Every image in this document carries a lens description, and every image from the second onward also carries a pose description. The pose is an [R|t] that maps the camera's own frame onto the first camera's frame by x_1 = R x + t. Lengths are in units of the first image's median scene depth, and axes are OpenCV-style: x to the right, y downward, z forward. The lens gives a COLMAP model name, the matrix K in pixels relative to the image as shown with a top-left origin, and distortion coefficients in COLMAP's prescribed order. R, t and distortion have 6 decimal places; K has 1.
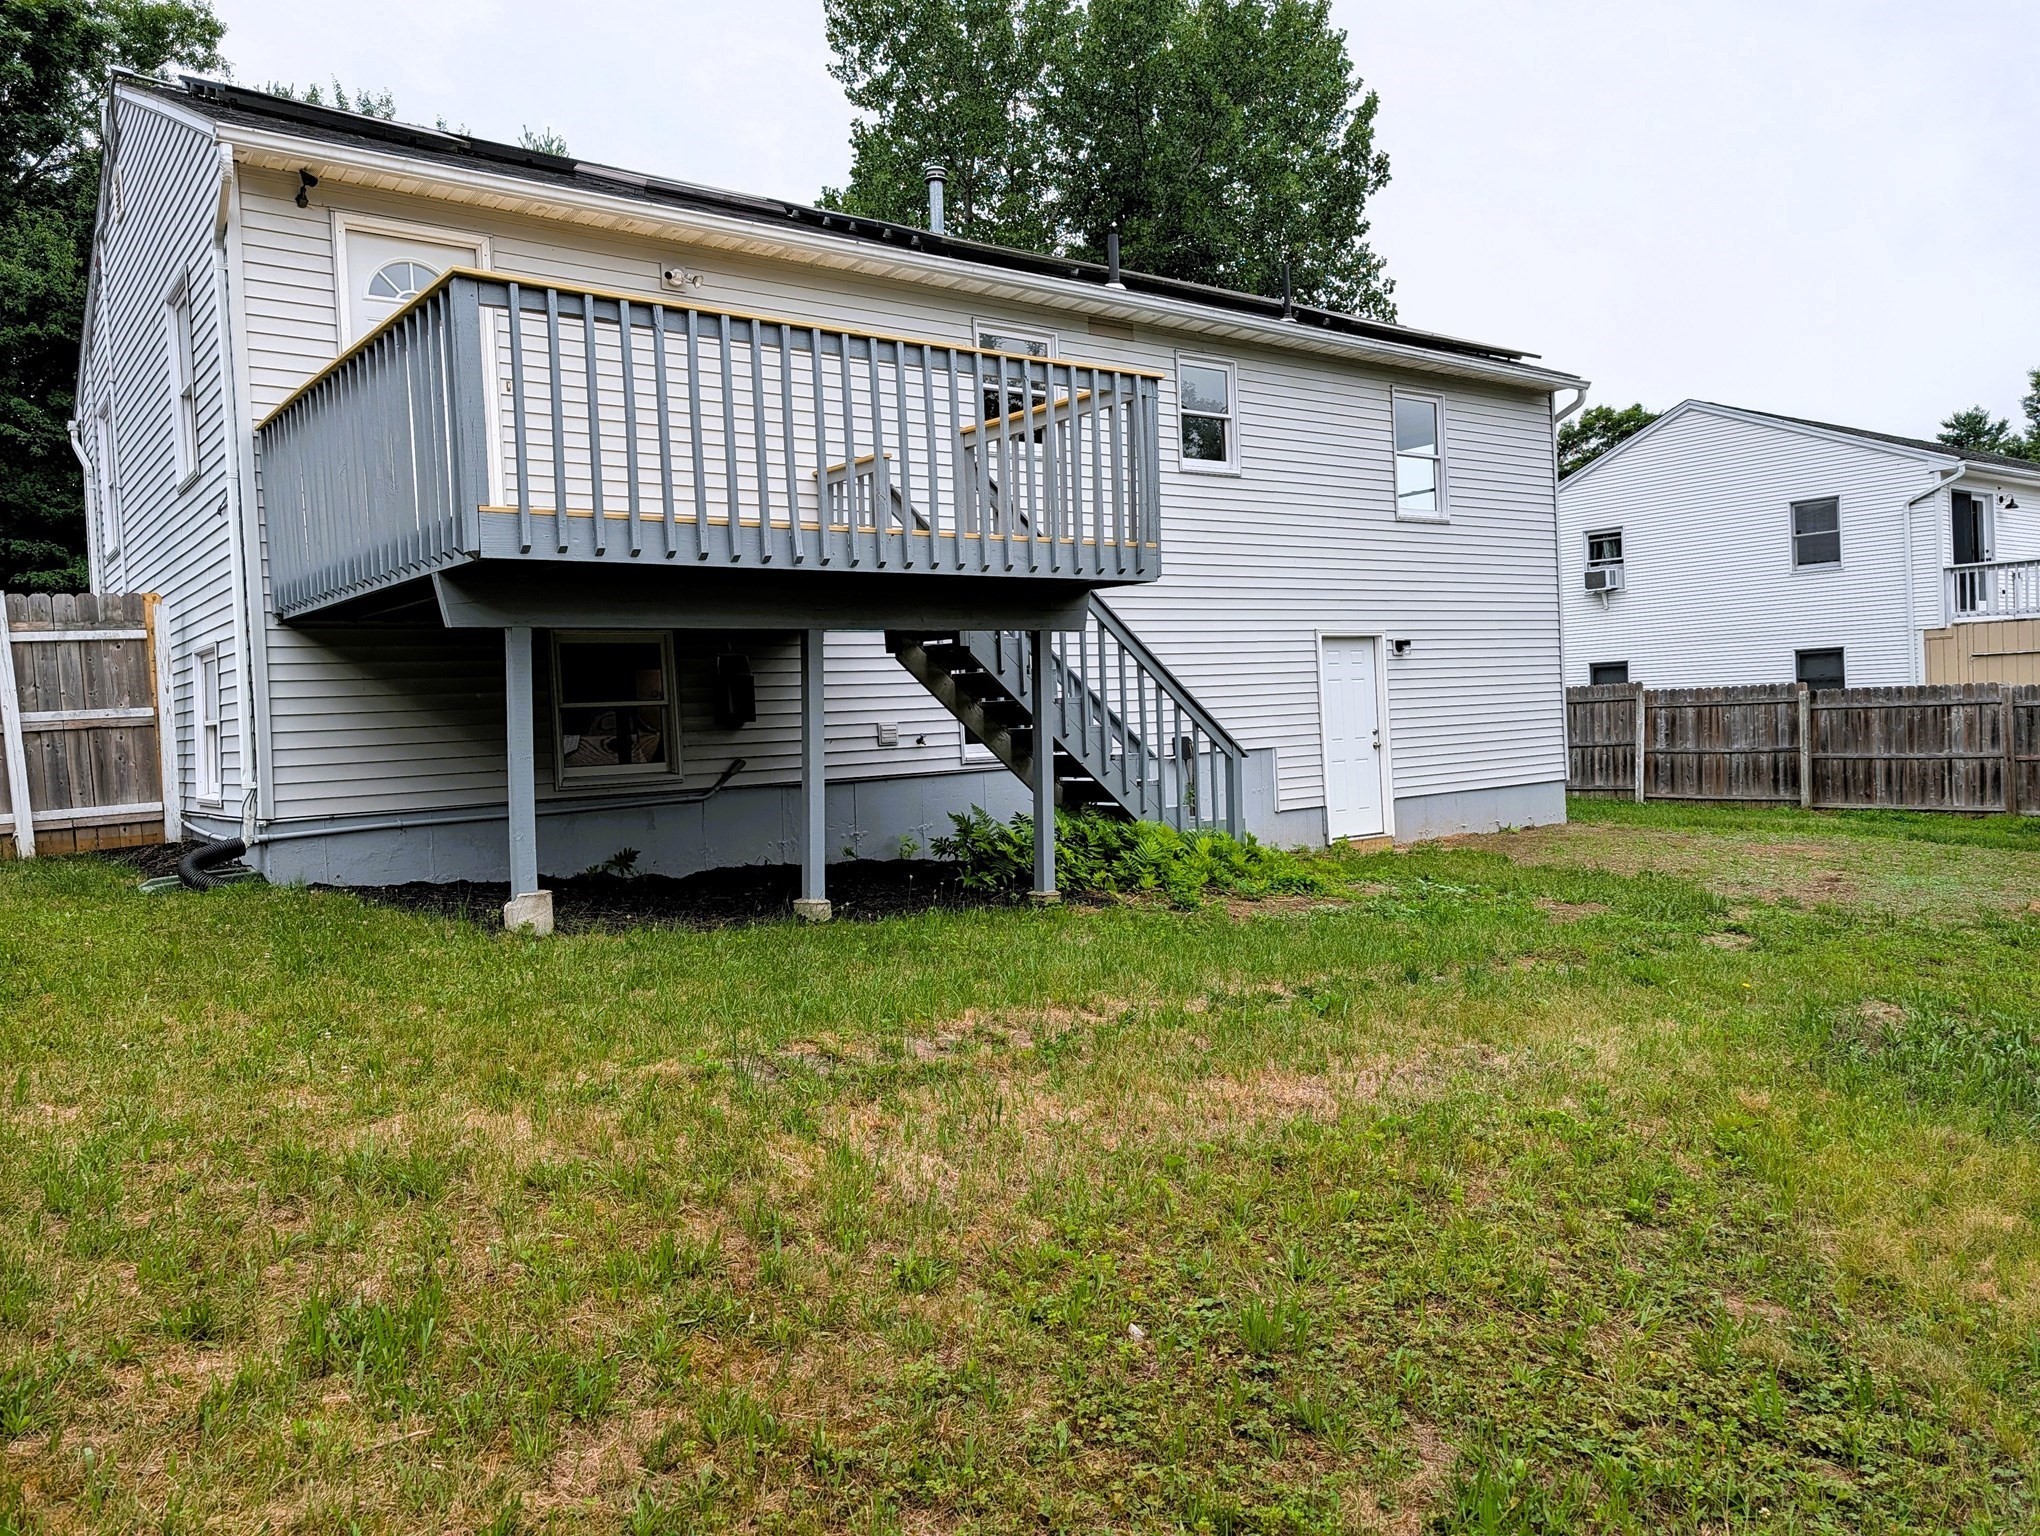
lens RADIAL K [[1453.0, 0, 1020.0], [0, 1453.0, 768.0], [0, 0, 1]] dist [-0.000423, 0.000048]
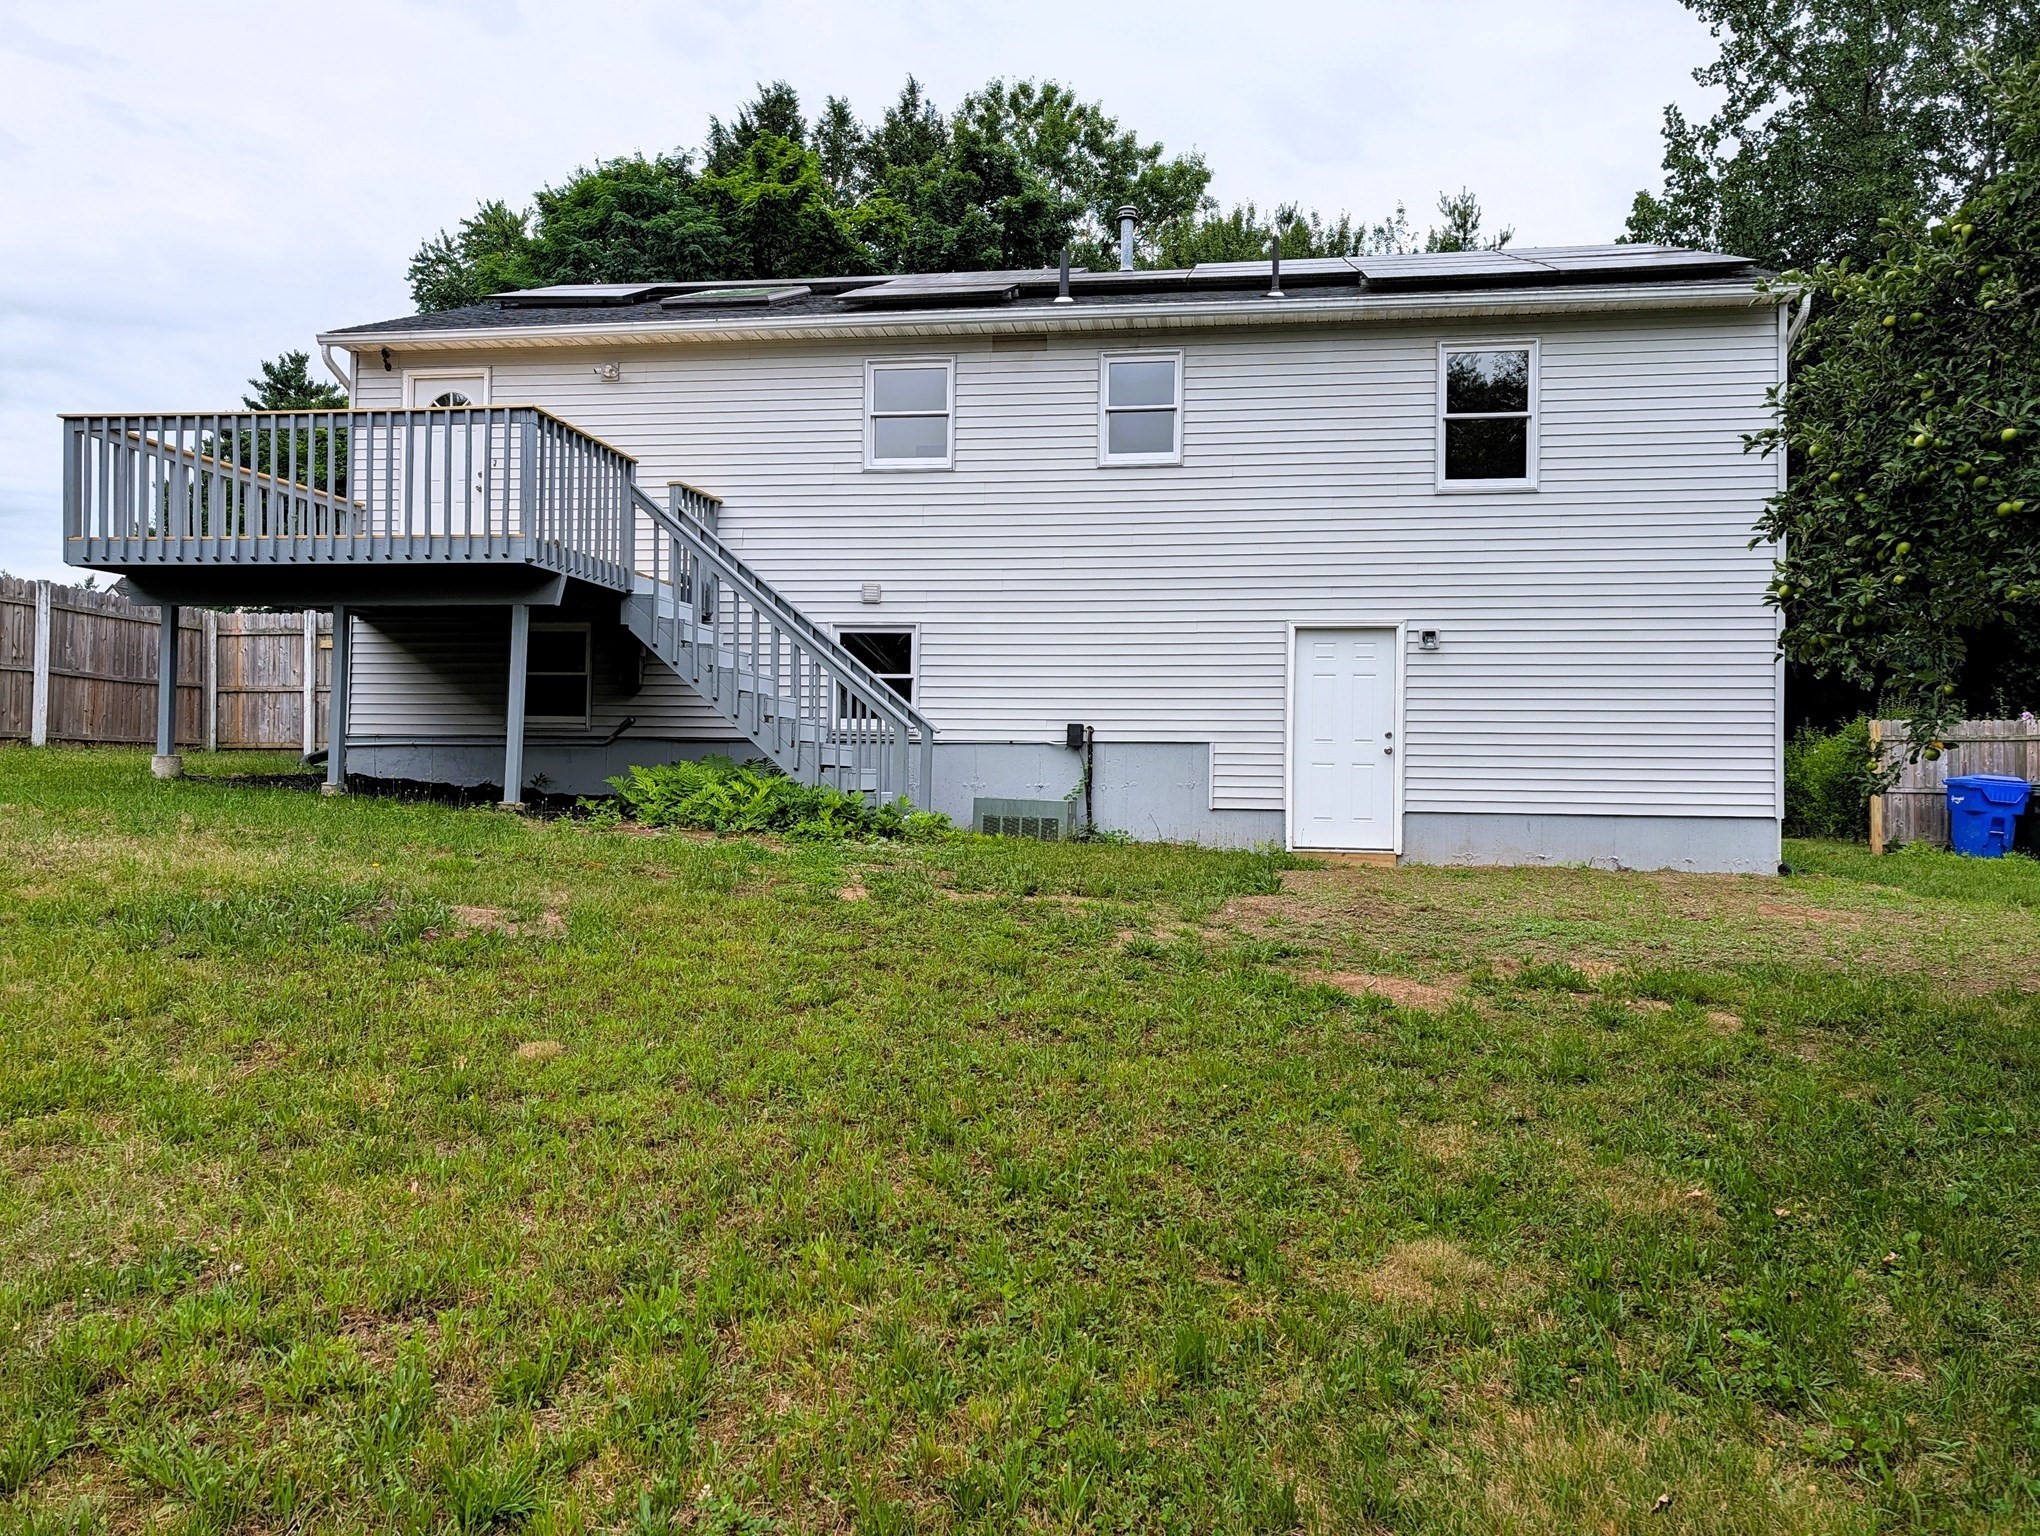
lens RADIAL K [[1398.1, 0, 1020.0], [0, 1398.1, 768.0], [0, 0, 1]] dist [0.000306, 0.000215]
pose [[0.698463, 0.051608, -0.713783, 0.726821], [-0.069826, 0.997552, 0.003797, 0.008023], [0.712232, 0.047188, 0.700356, 0.252608]]
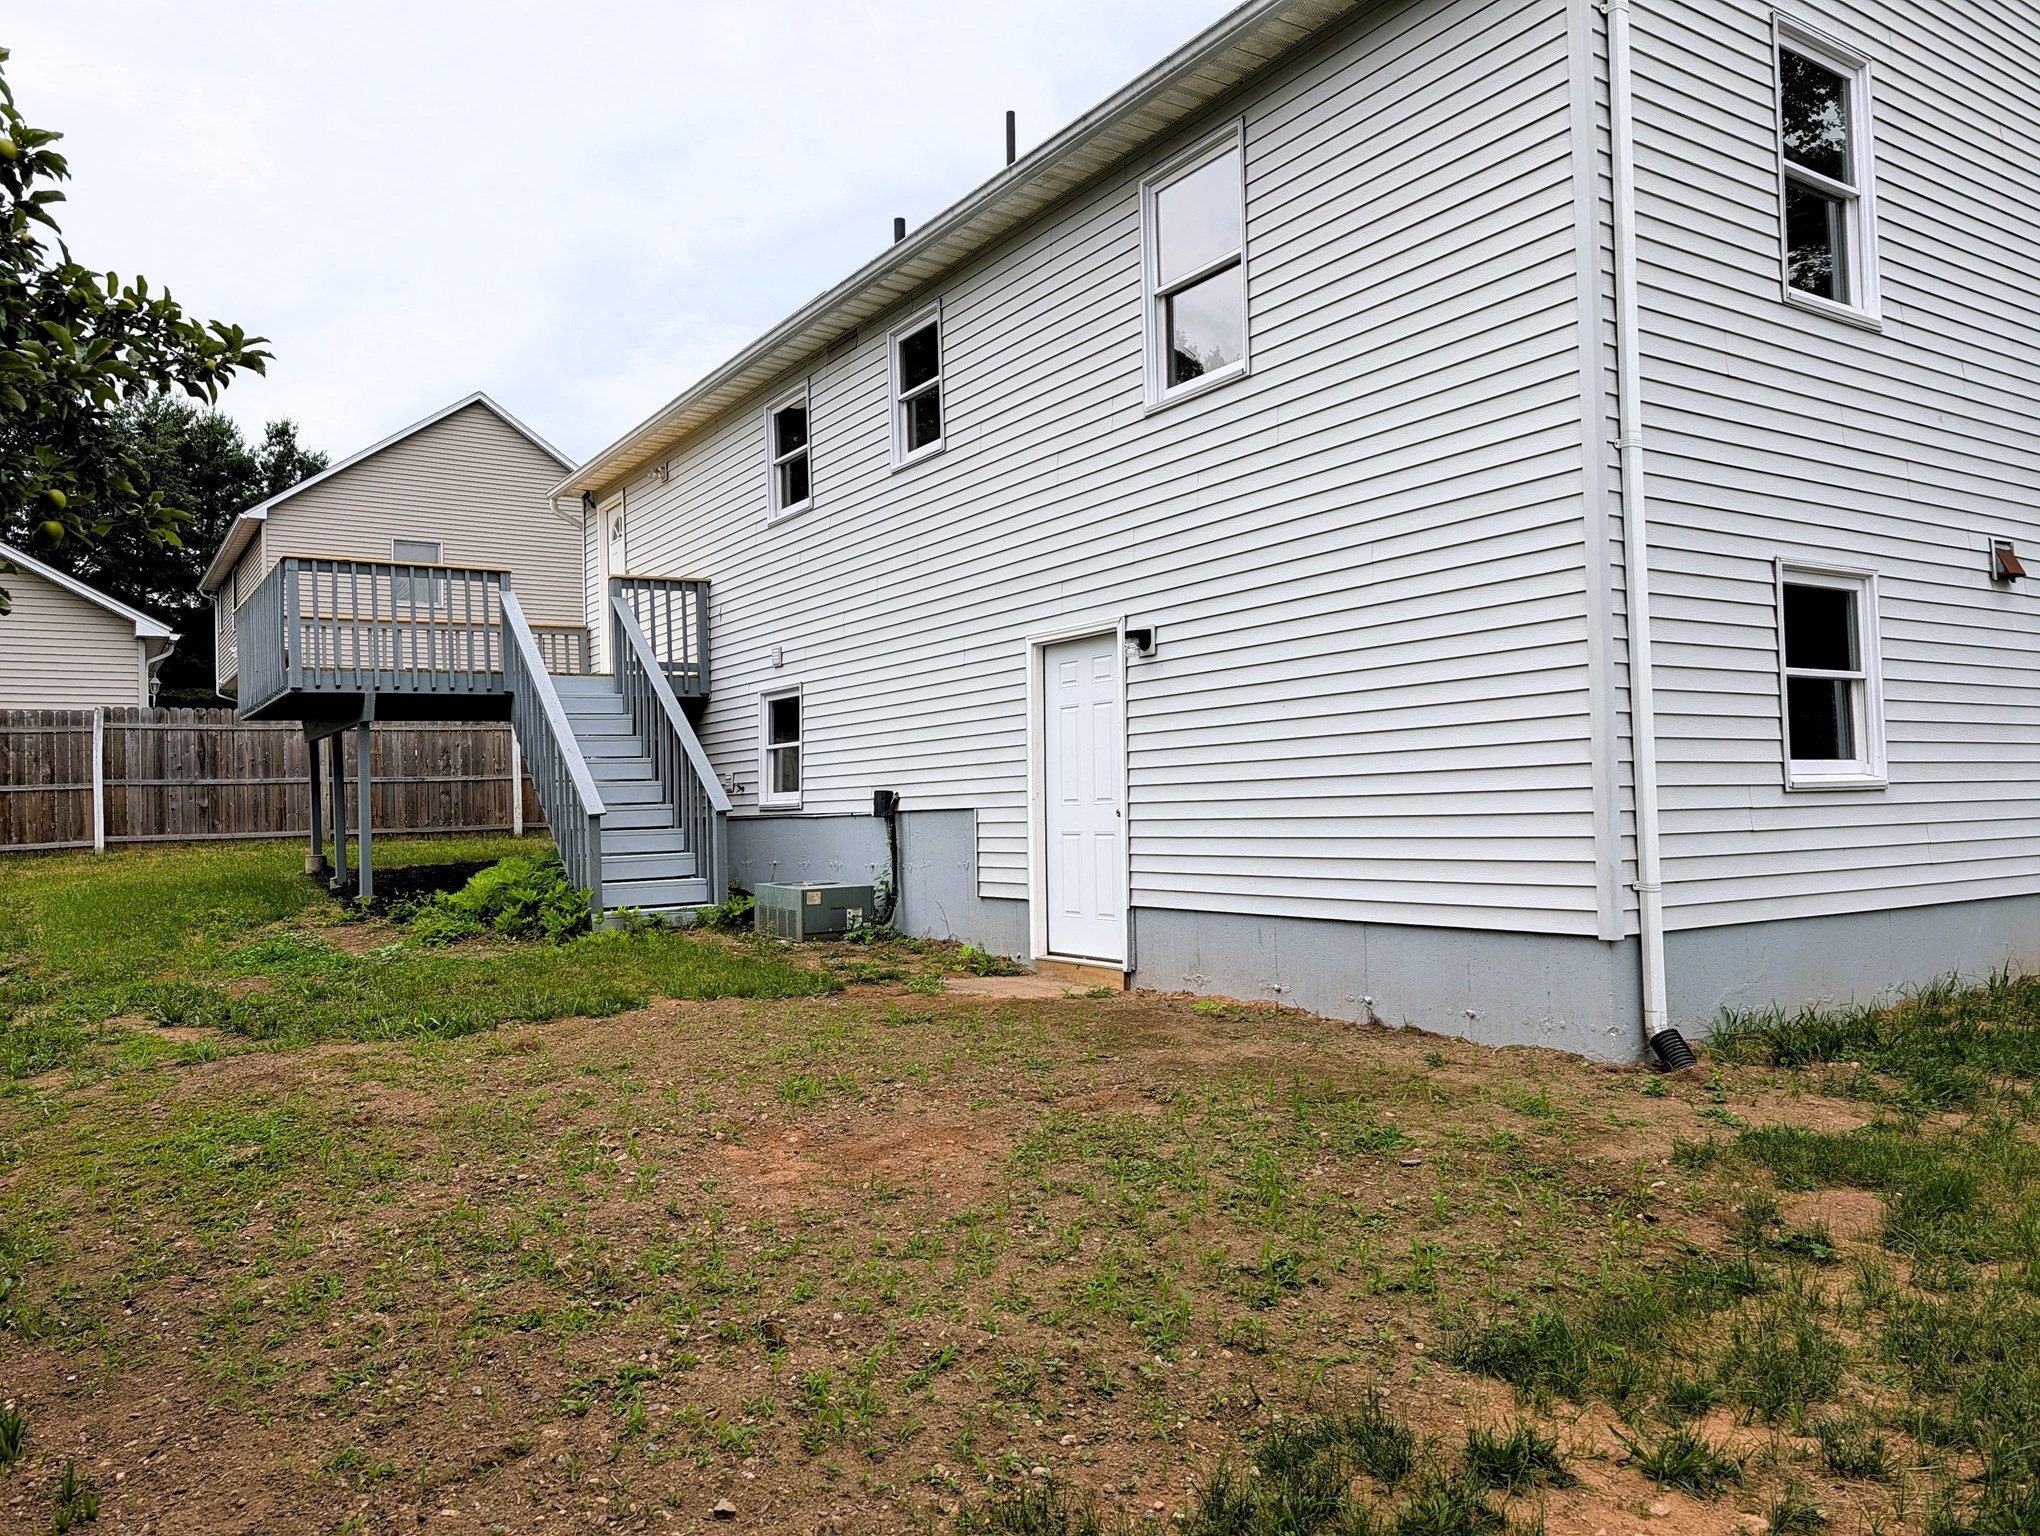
lens RADIAL K [[1453.0, 0, 1020.0], [0, 1453.0, 768.0], [0, 0, 1]] dist [-0.000423, 0.000048]
pose [[-0.090890, 0.008041, -0.995828, 0.871157], [-0.016642, 0.999816, 0.009592, -0.040170], [0.995722, 0.017444, -0.090740, 1.049698]]
